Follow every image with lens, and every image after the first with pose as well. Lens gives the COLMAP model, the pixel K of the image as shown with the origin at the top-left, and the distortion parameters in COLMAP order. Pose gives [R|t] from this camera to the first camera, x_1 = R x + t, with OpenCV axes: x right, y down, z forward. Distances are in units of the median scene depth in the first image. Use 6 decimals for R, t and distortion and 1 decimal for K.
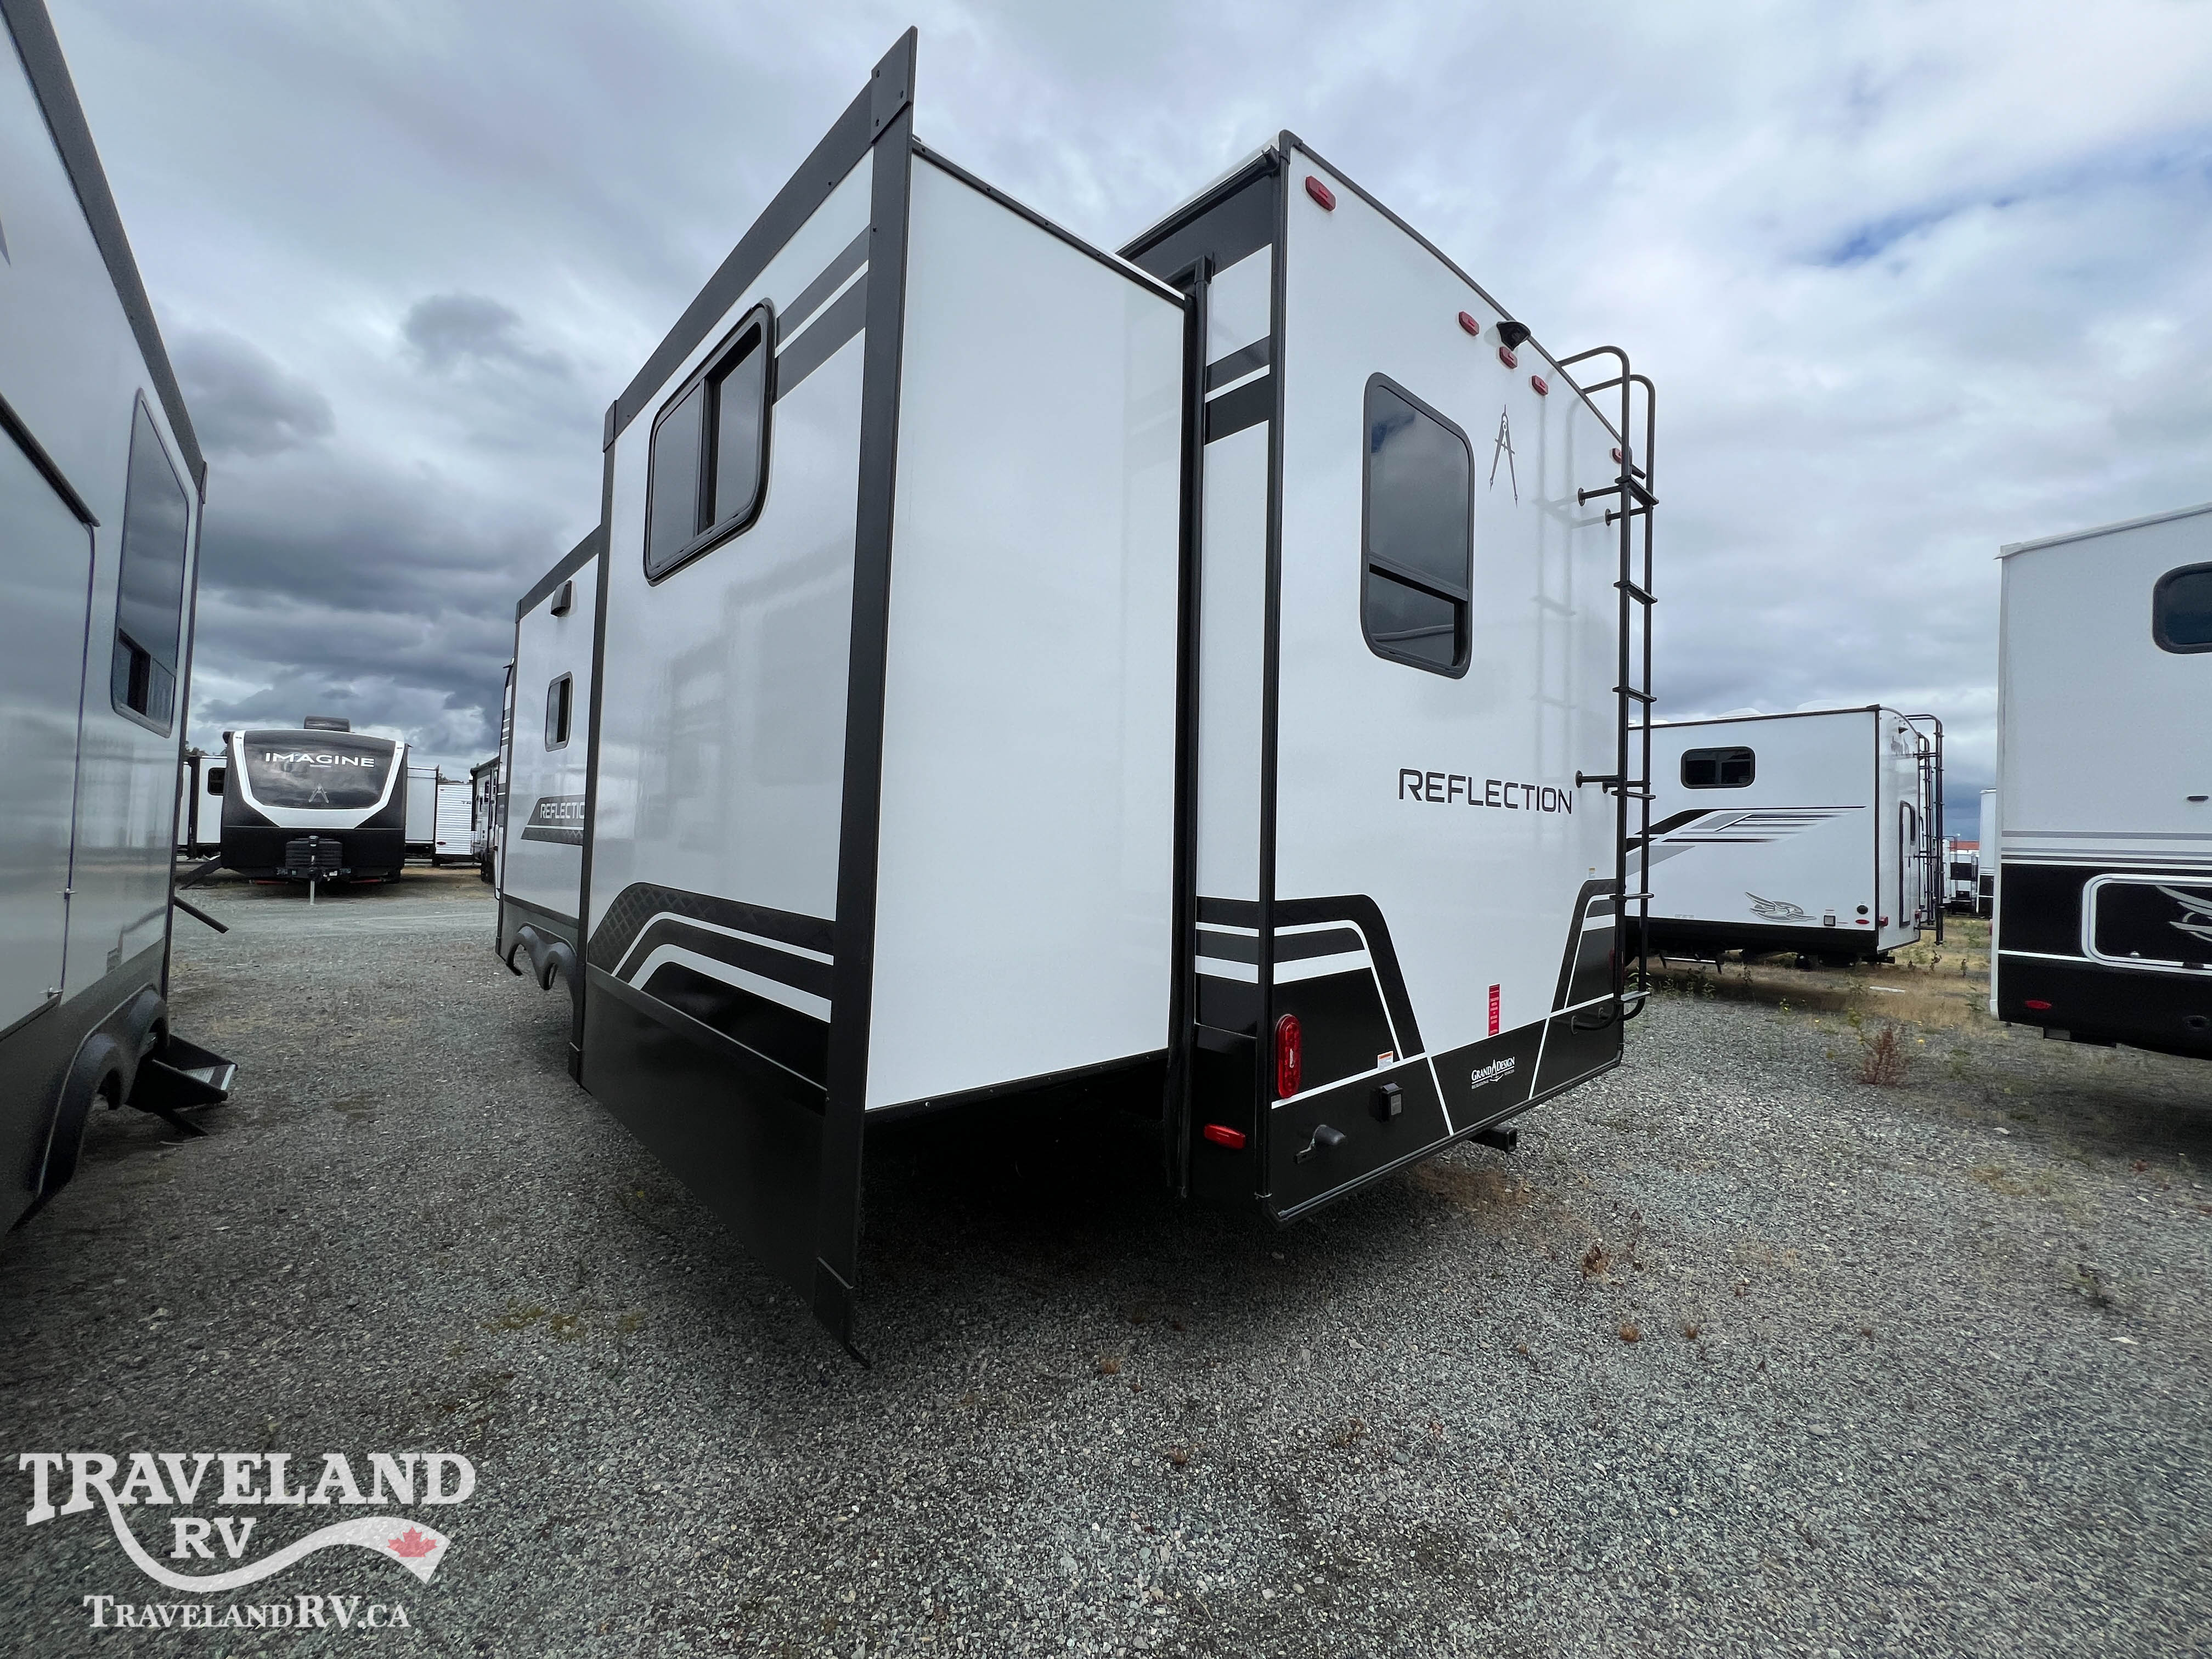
lens RADIAL K [[888.0, 0, 1099.4], [0, 888.0, 831.5], [0, 0, 1]] dist [-0.002181, 0.000231]
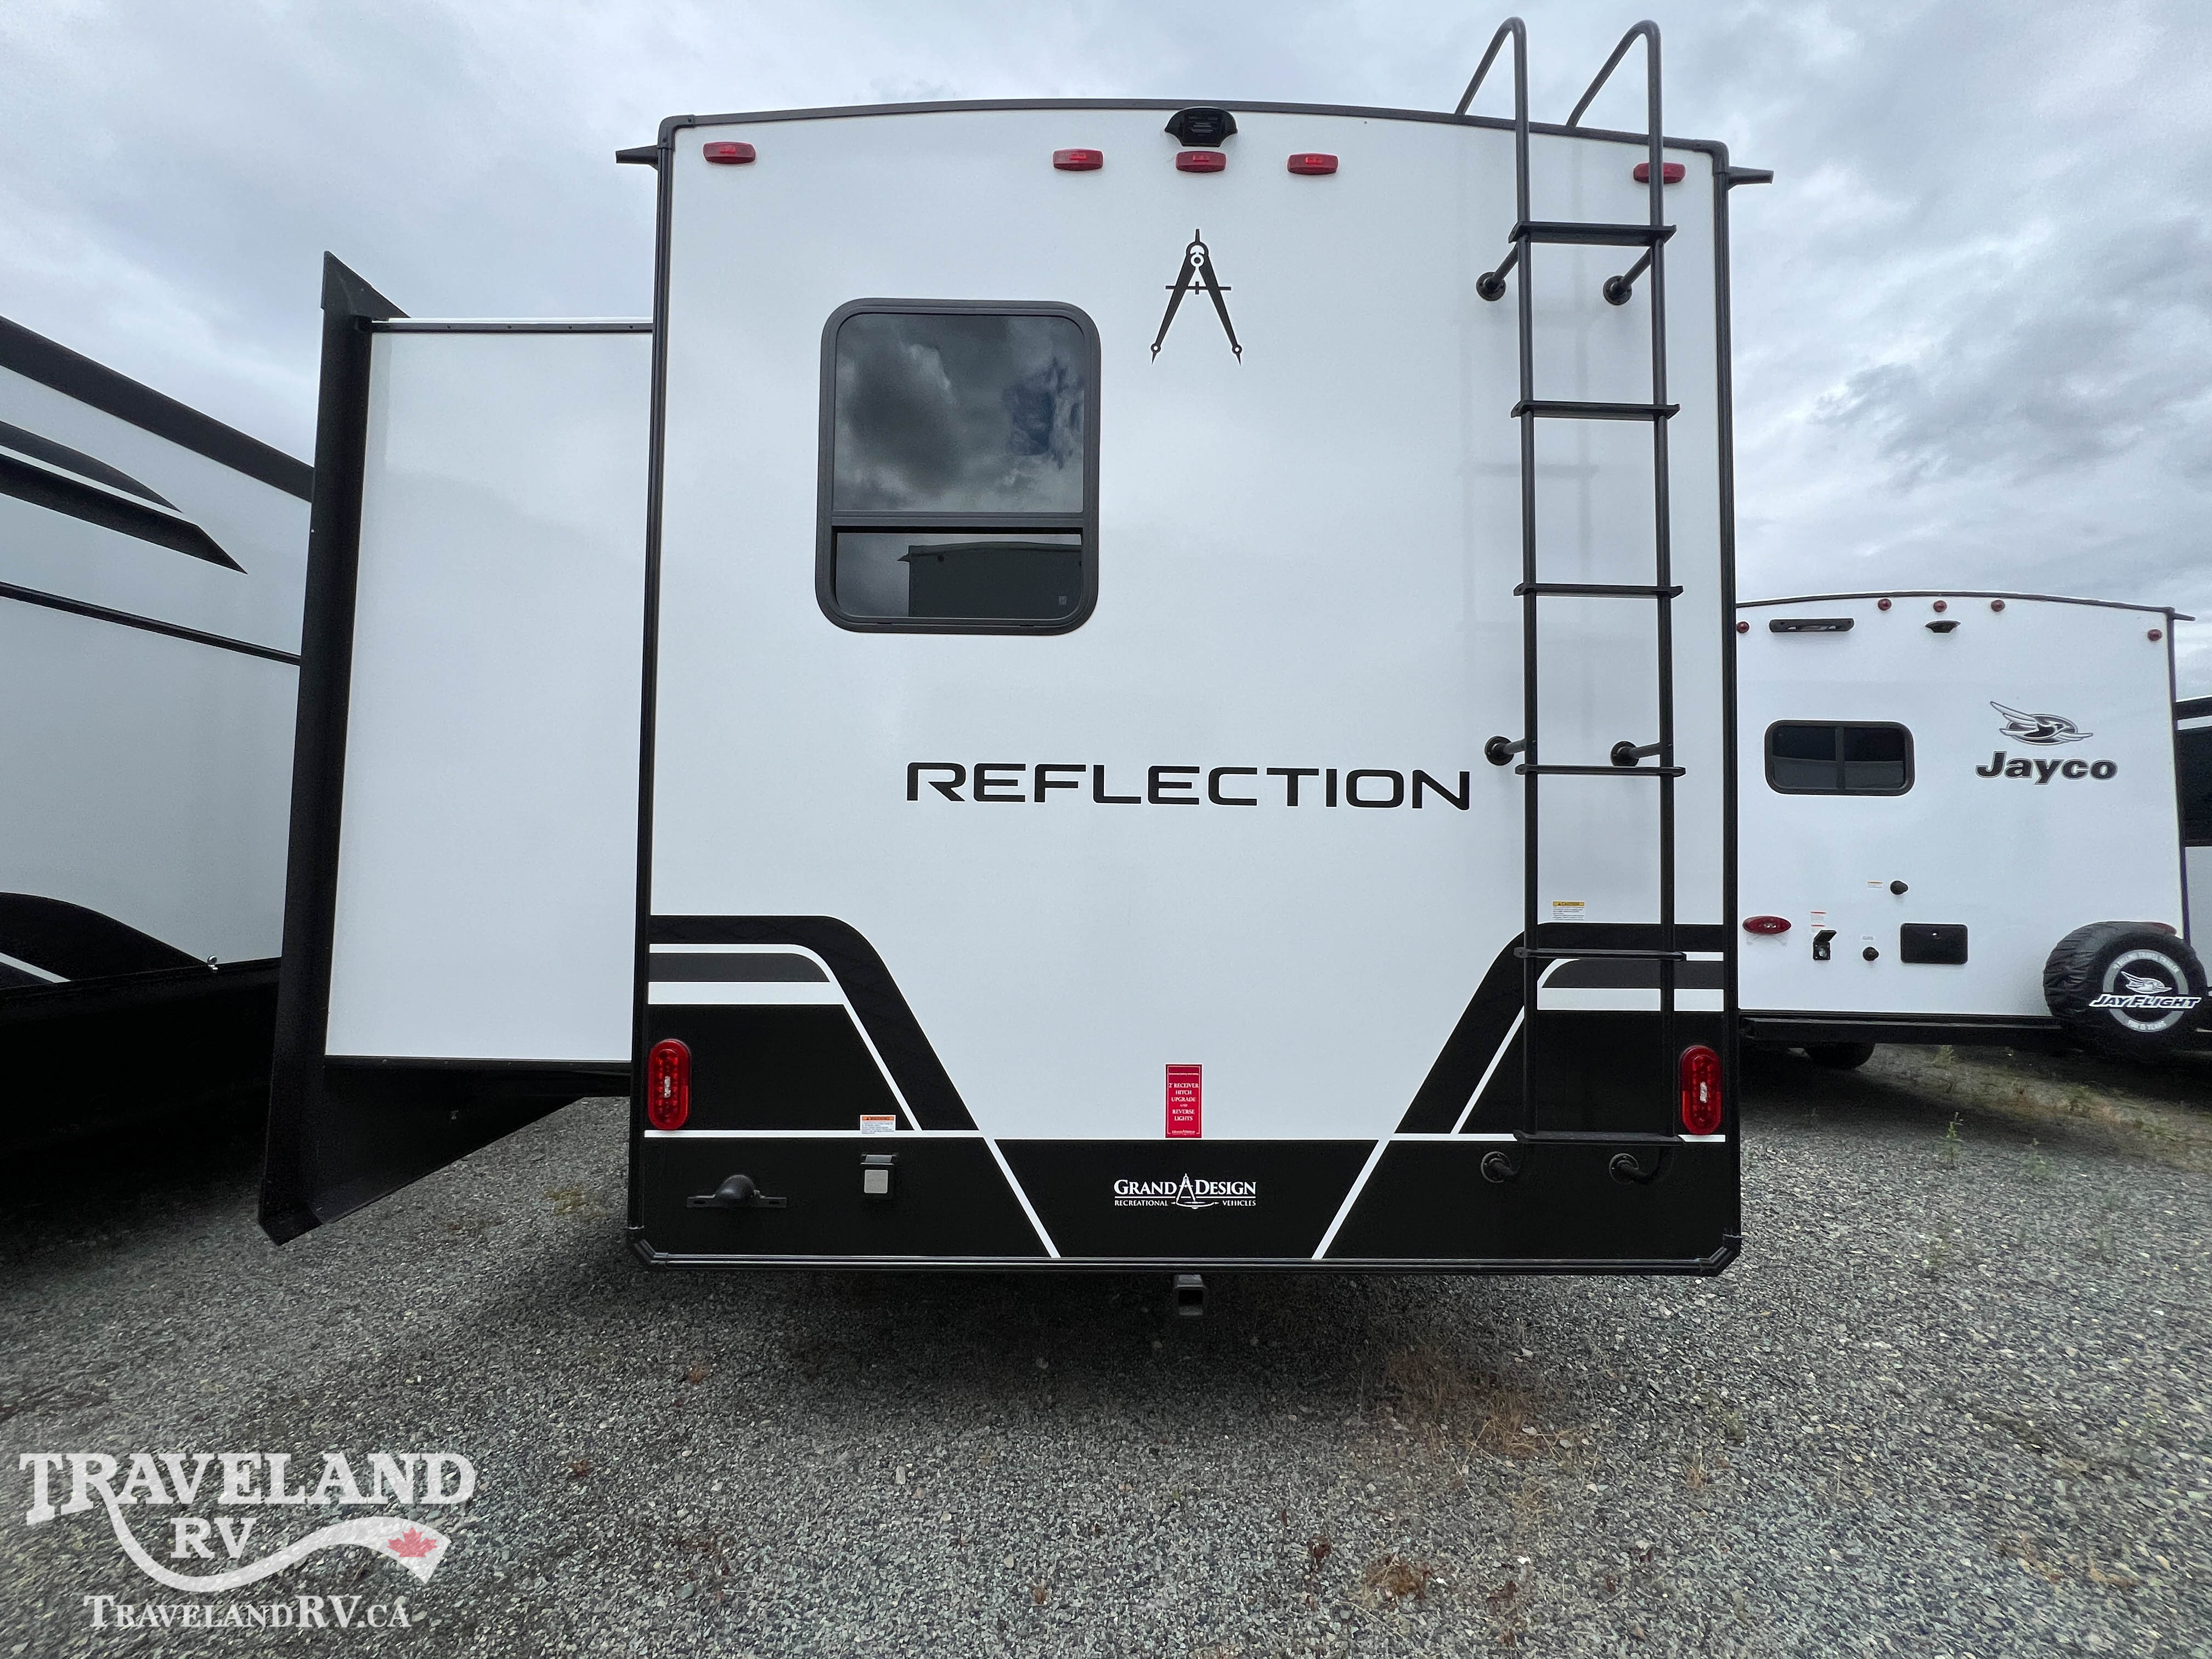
lens RADIAL K [[888.0, 0, 1099.4], [0, 888.0, 831.5], [0, 0, 1]] dist [-0.002181, 0.000231]
pose [[0.745484, -0.027320, -0.665963, 0.960604], [0.004209, 0.999333, -0.036285, 0.020353], [0.666510, 0.024247, 0.745102, 0.495437]]
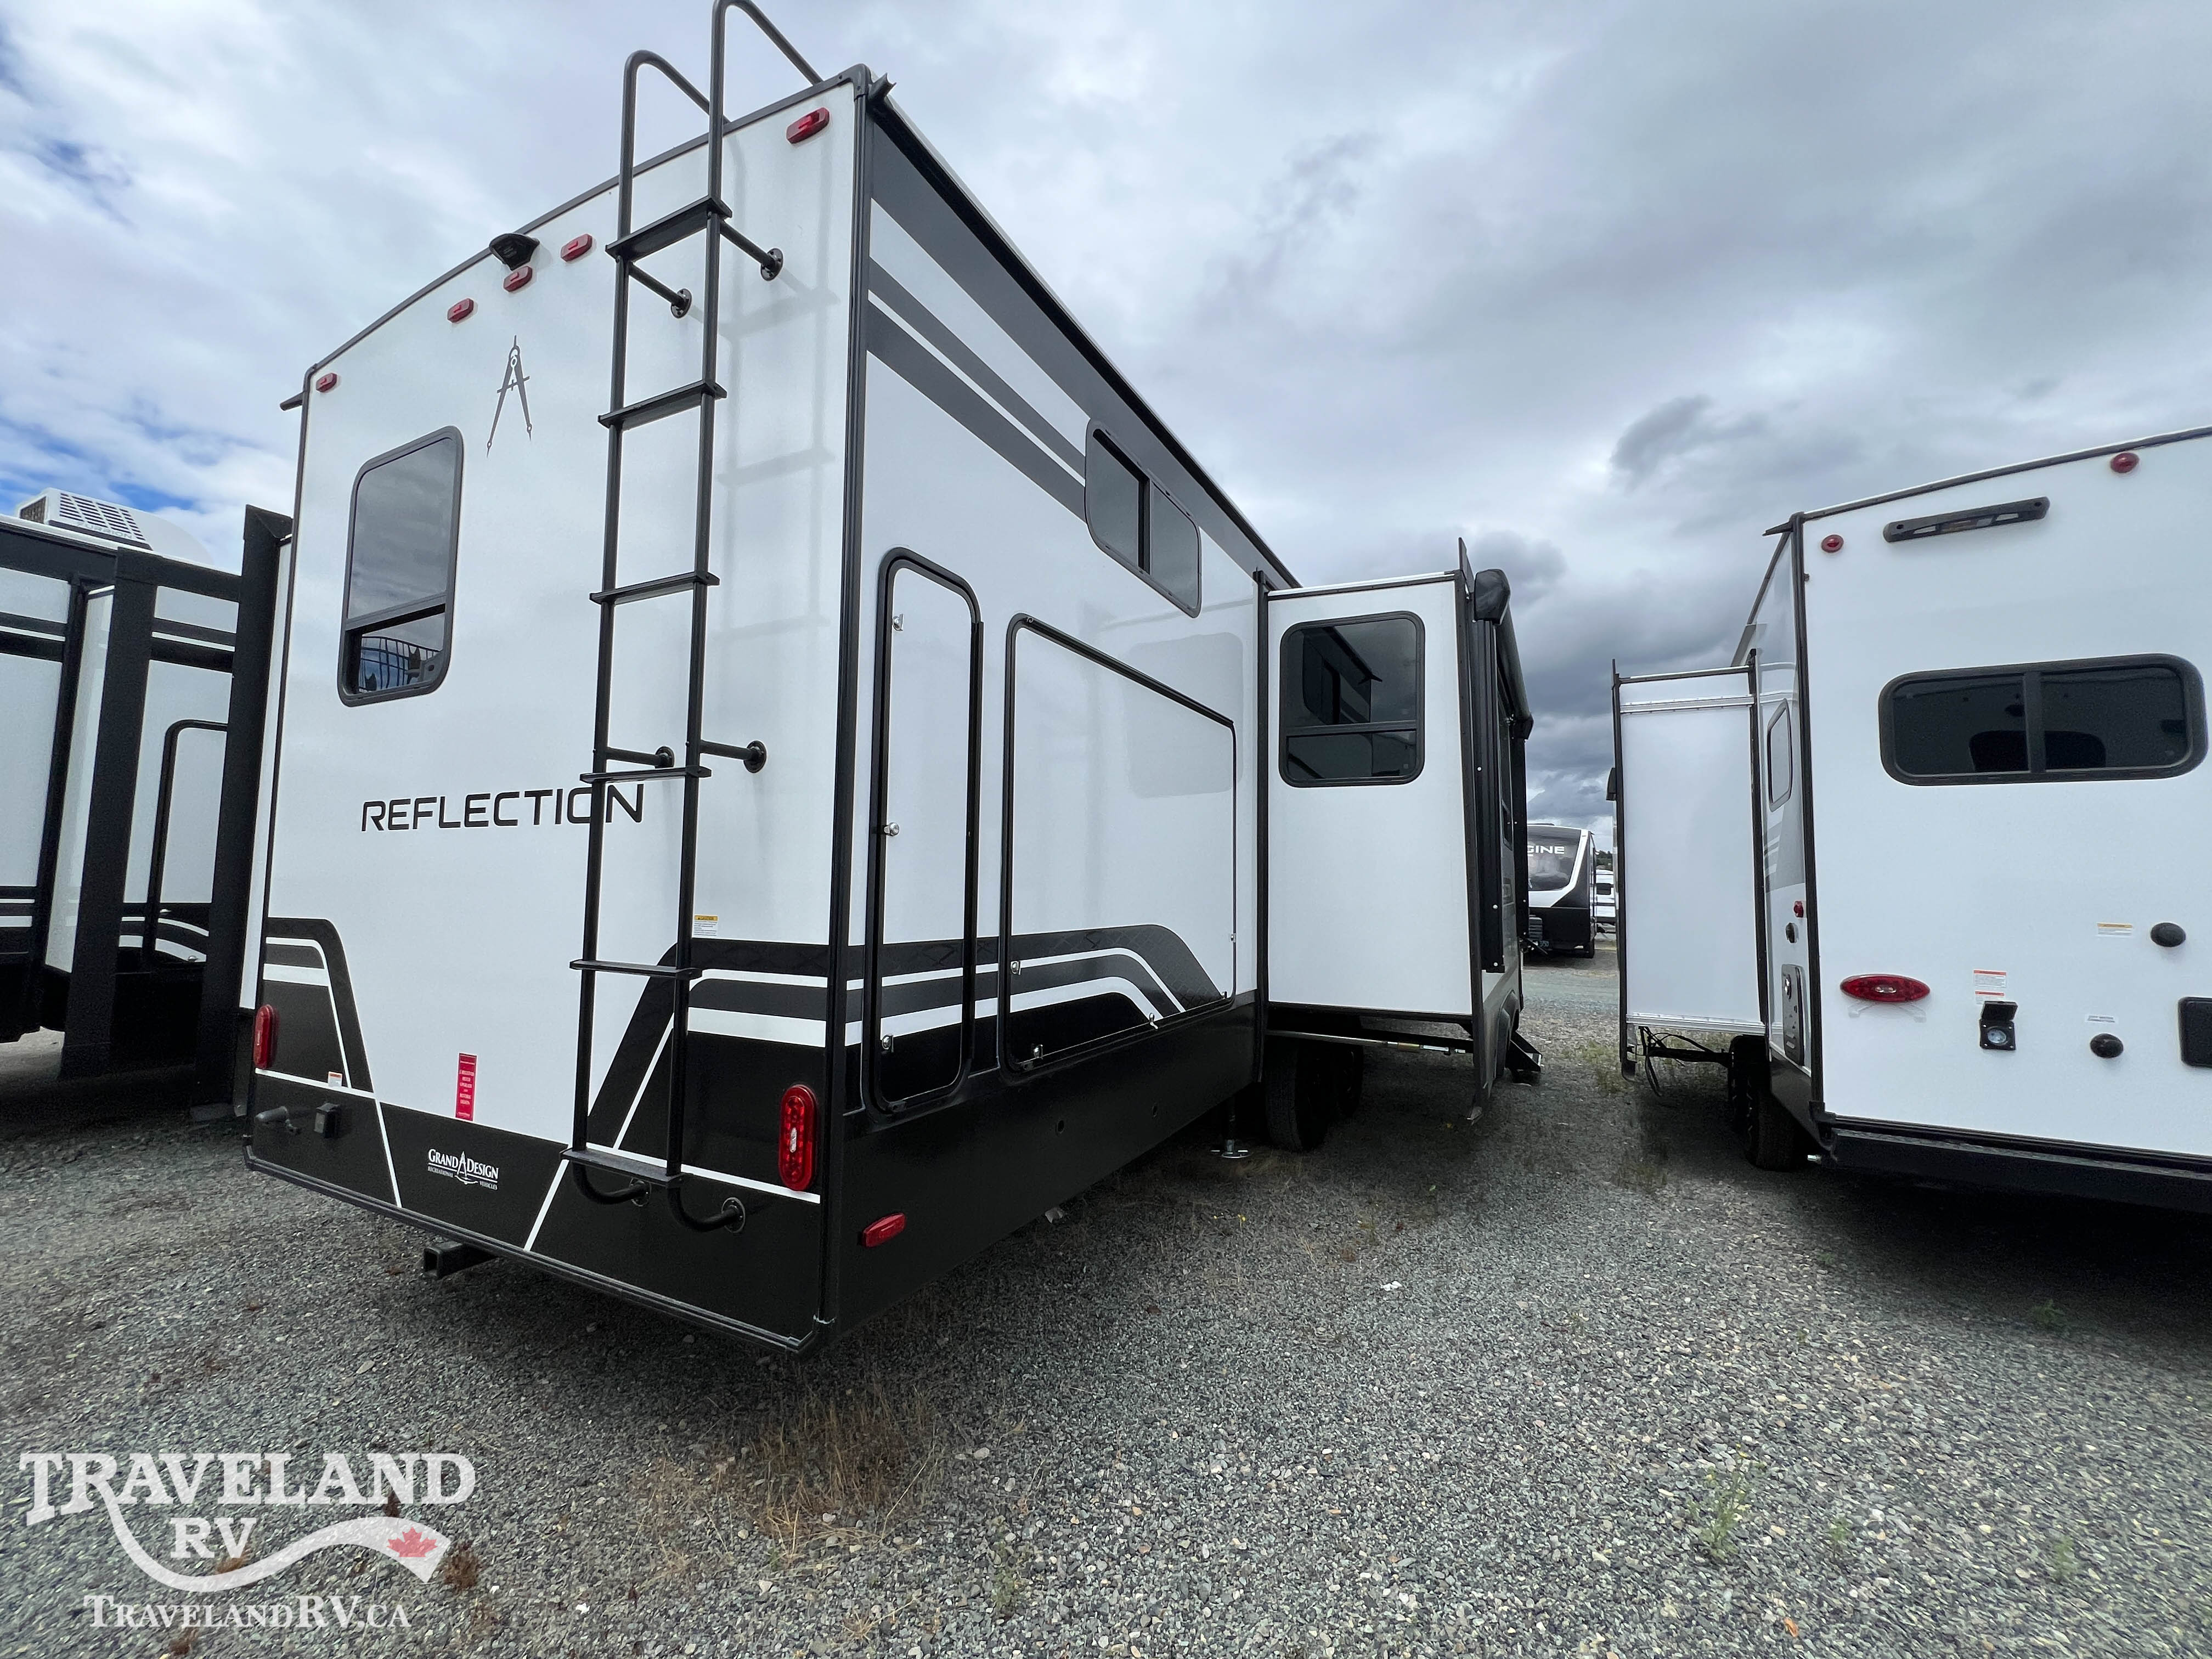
lens RADIAL K [[888.0, 0, 1099.4], [0, 888.0, 831.5], [0, 0, 1]] dist [-0.002181, 0.000231]
pose [[0.339647, -0.077749, -0.937334, 1.546022], [-0.003344, 0.996471, -0.083866, 0.046335], [0.940547, 0.031619, 0.338188, 1.403083]]
